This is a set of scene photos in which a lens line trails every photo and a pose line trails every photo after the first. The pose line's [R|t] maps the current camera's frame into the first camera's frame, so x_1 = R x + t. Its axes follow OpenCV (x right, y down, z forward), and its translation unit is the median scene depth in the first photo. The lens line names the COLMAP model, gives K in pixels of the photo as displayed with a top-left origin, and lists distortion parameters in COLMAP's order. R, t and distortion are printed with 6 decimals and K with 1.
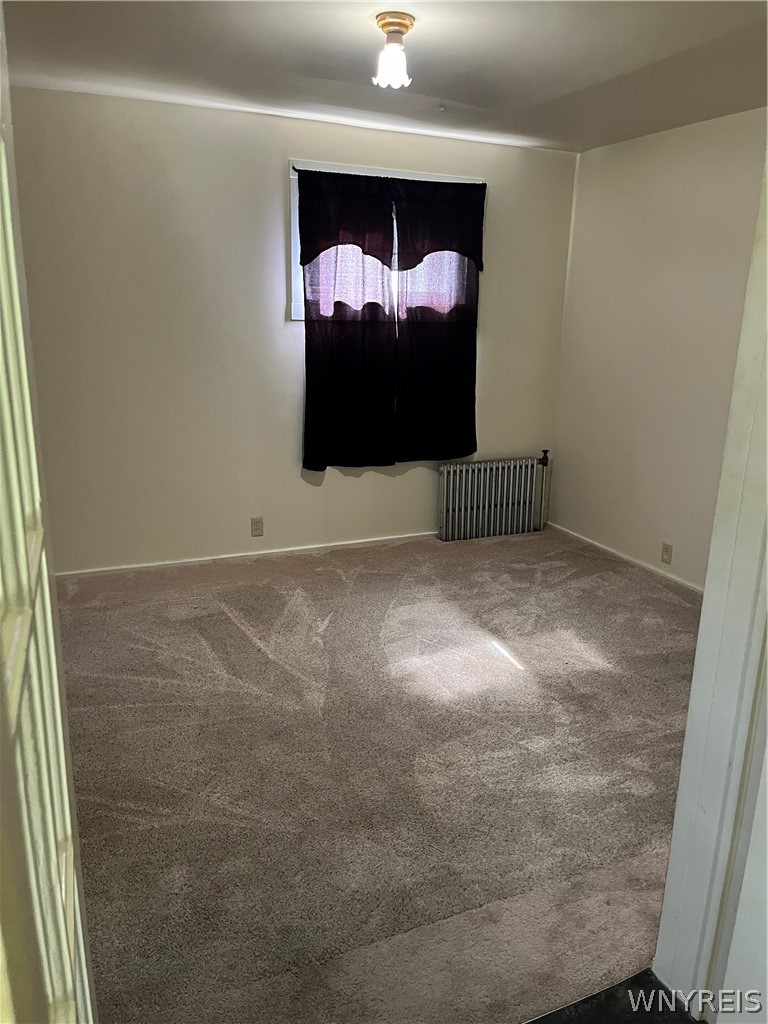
lens RADIAL K [[773.4, 0, 384.6], [0, 773.4, 514.3], [0, 0, 1]] dist [0.010153, -0.000597]
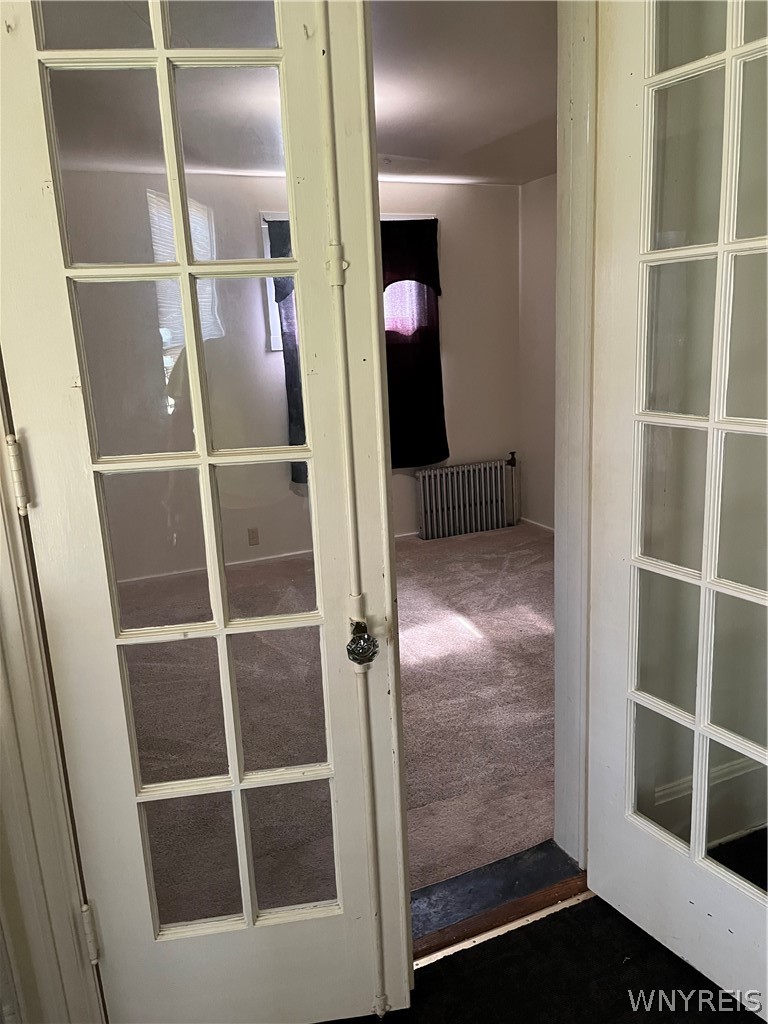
lens RADIAL K [[773.4, 0, 383.7], [0, 773.4, 511.0], [0, 0, 1]] dist [0.010153, -0.000597]
pose [[0.997575, -0.065768, -0.022759, 0.056333], [0.064962, 0.997291, -0.034511, 0.033402], [0.024967, 0.032949, 0.999145, -0.124045]]
